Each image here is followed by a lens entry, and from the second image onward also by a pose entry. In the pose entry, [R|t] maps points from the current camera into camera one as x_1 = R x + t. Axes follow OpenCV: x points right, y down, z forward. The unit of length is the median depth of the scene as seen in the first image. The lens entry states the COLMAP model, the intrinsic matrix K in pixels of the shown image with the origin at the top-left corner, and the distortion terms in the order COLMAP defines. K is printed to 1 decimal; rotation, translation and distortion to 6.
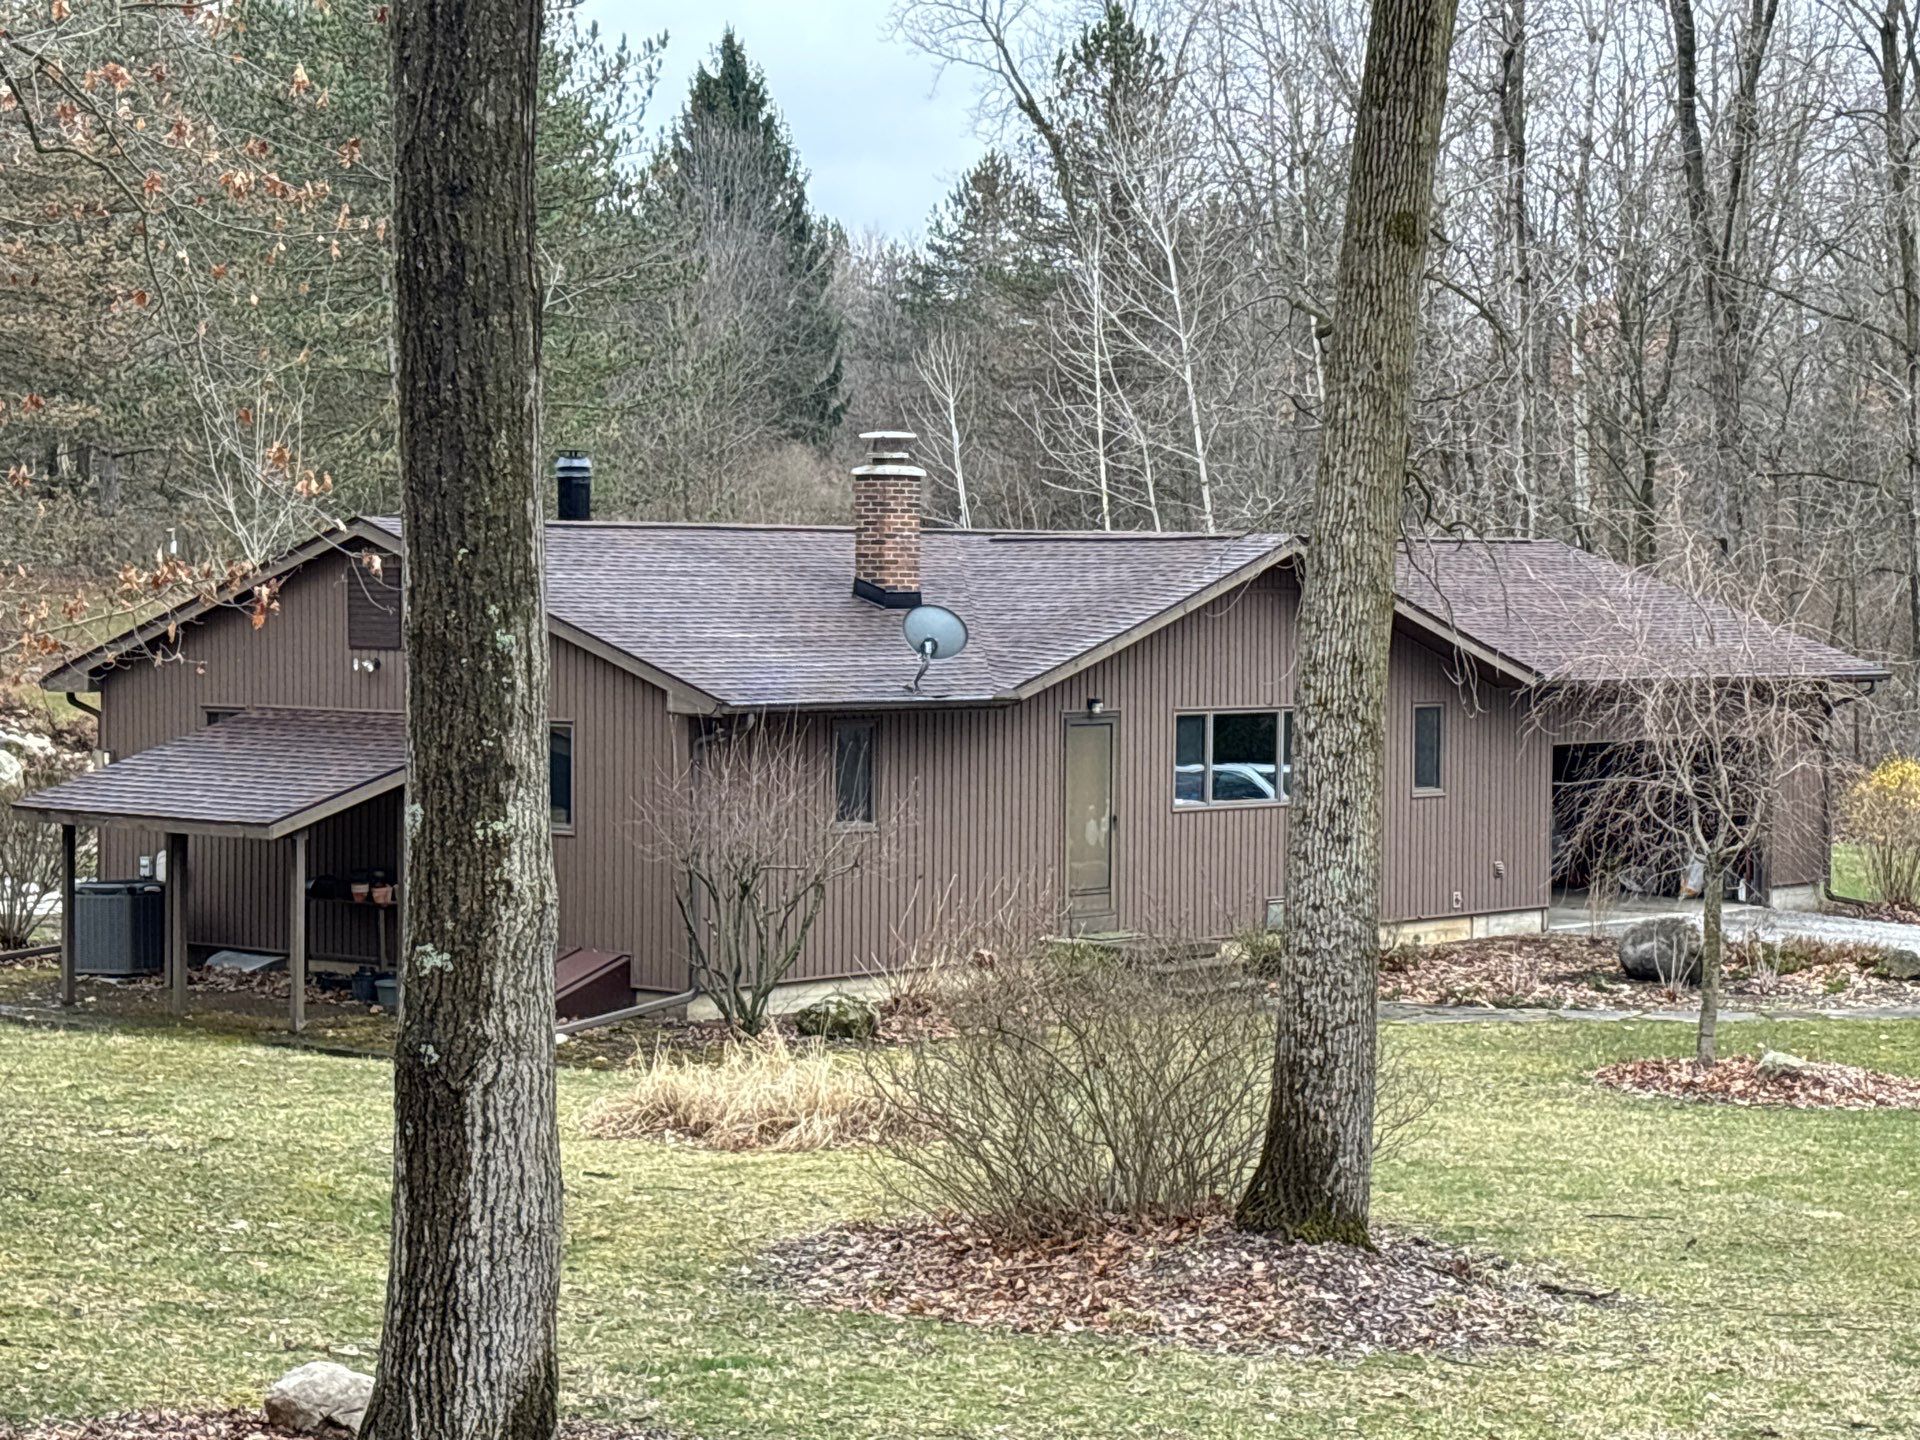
lens RADIAL K [[4349.6, 0, 960.6], [0, 4349.6, 722.3], [0, 0, 1]] dist [0.214901, 0.000000]
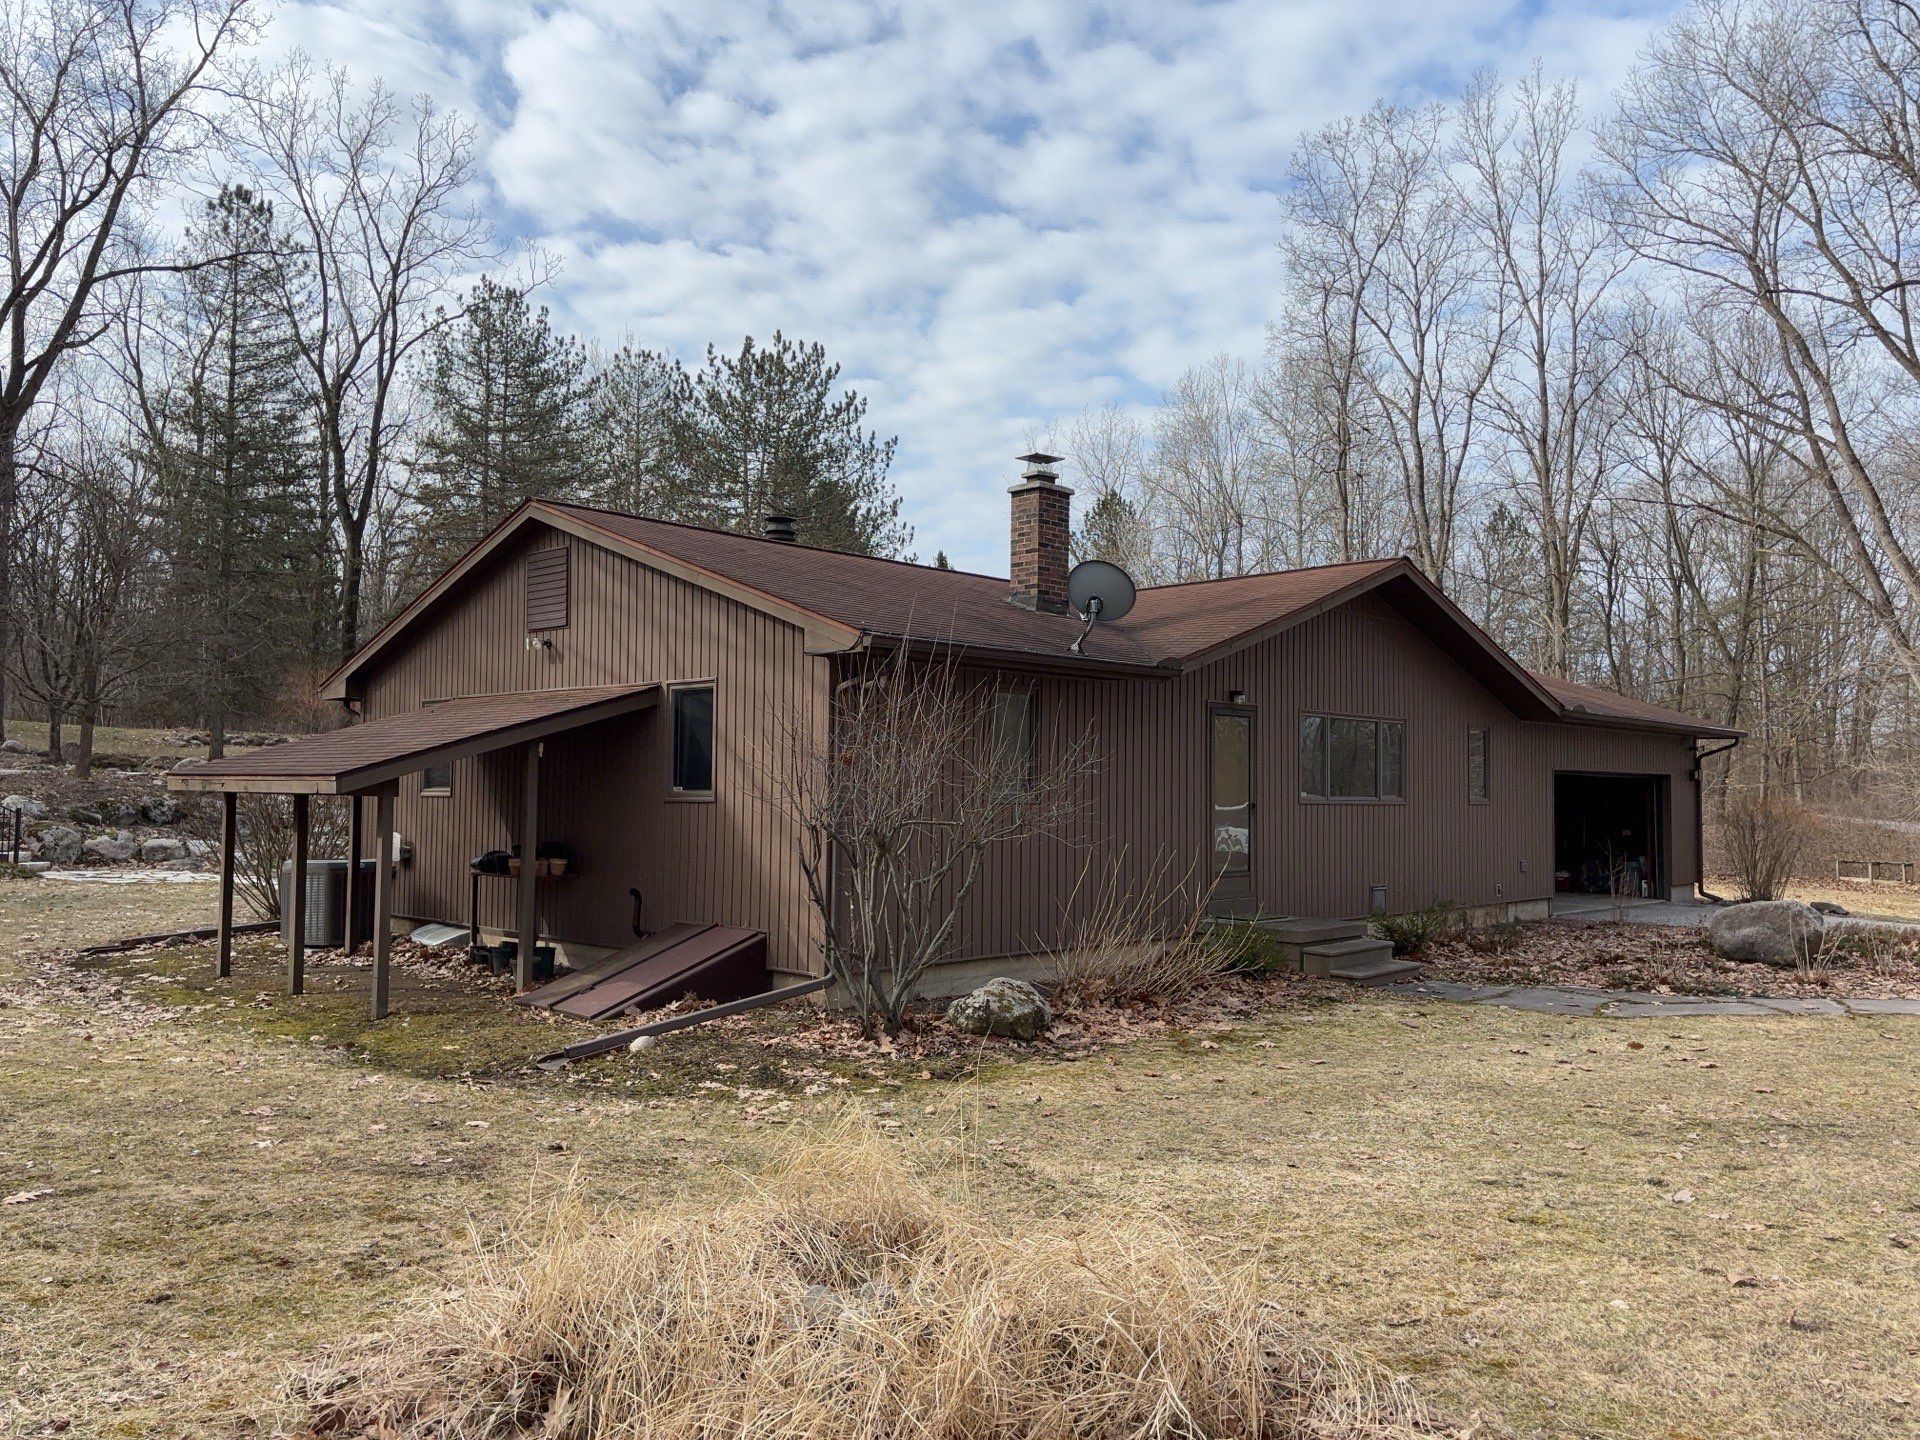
lens RADIAL K [[1464.4, 0, 954.2], [0, 1464.4, 706.7], [0, 0, 1]] dist [0.044542, -0.035388]
pose [[0.998922, 0.001091, -0.046416, -0.021818], [-0.005466, 0.995536, -0.094223, 0.033149], [0.046106, 0.094375, 0.994469, 0.653883]]
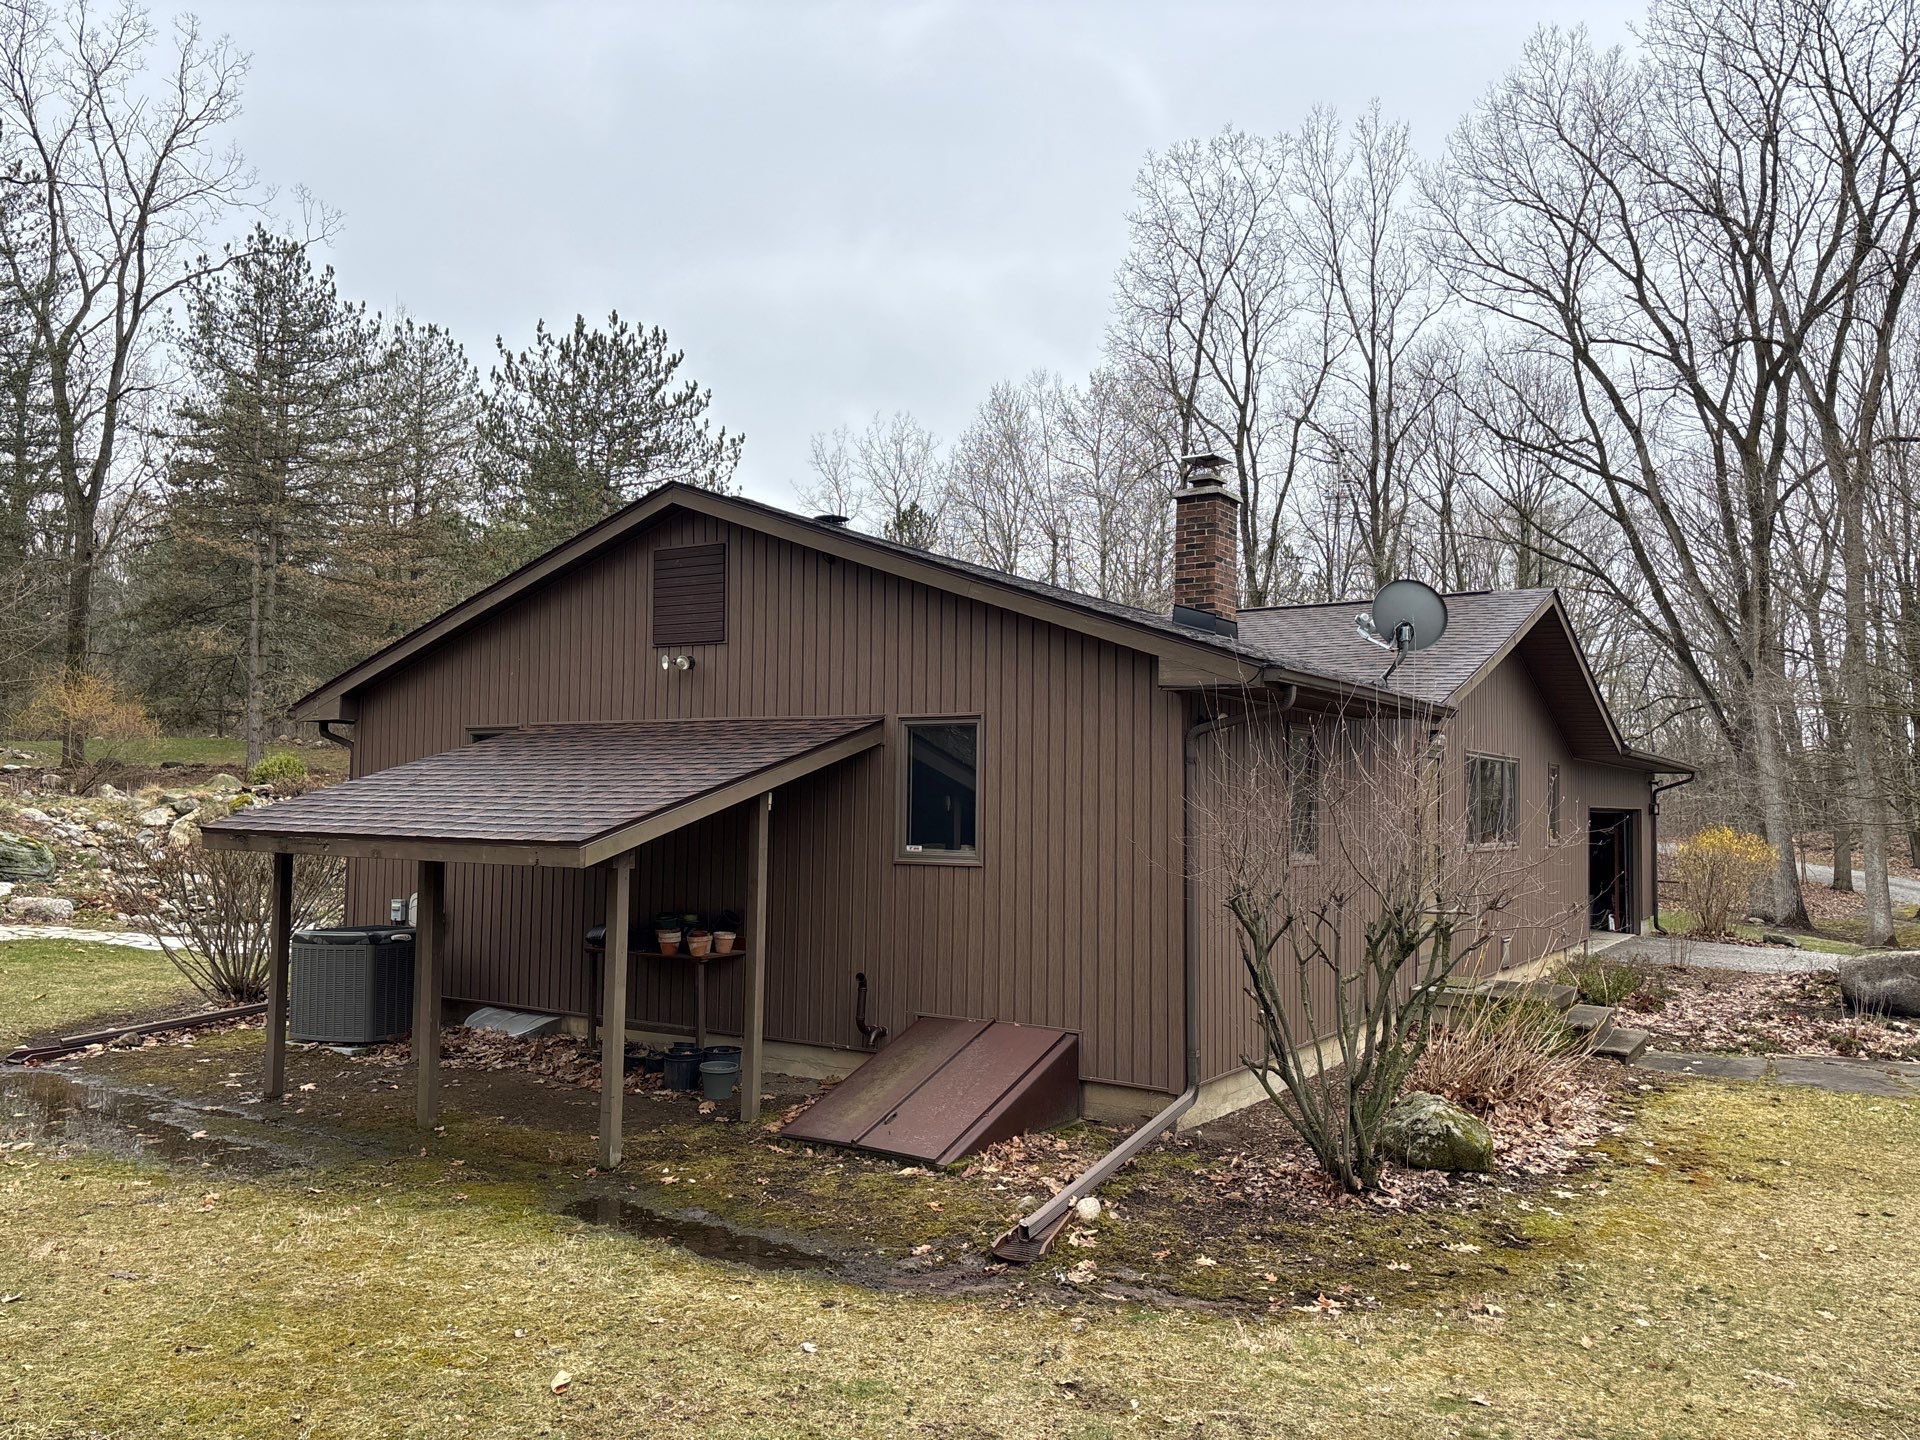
lens RADIAL K [[1464.4, 0, 953.9], [0, 1464.4, 720.2], [0, 0, 1]] dist [0.044542, -0.035388]
pose [[0.987956, 0.015704, 0.153937, -0.125551], [-0.001339, 0.995667, -0.092979, 0.023051], [-0.154731, 0.091653, 0.983696, 0.711634]]
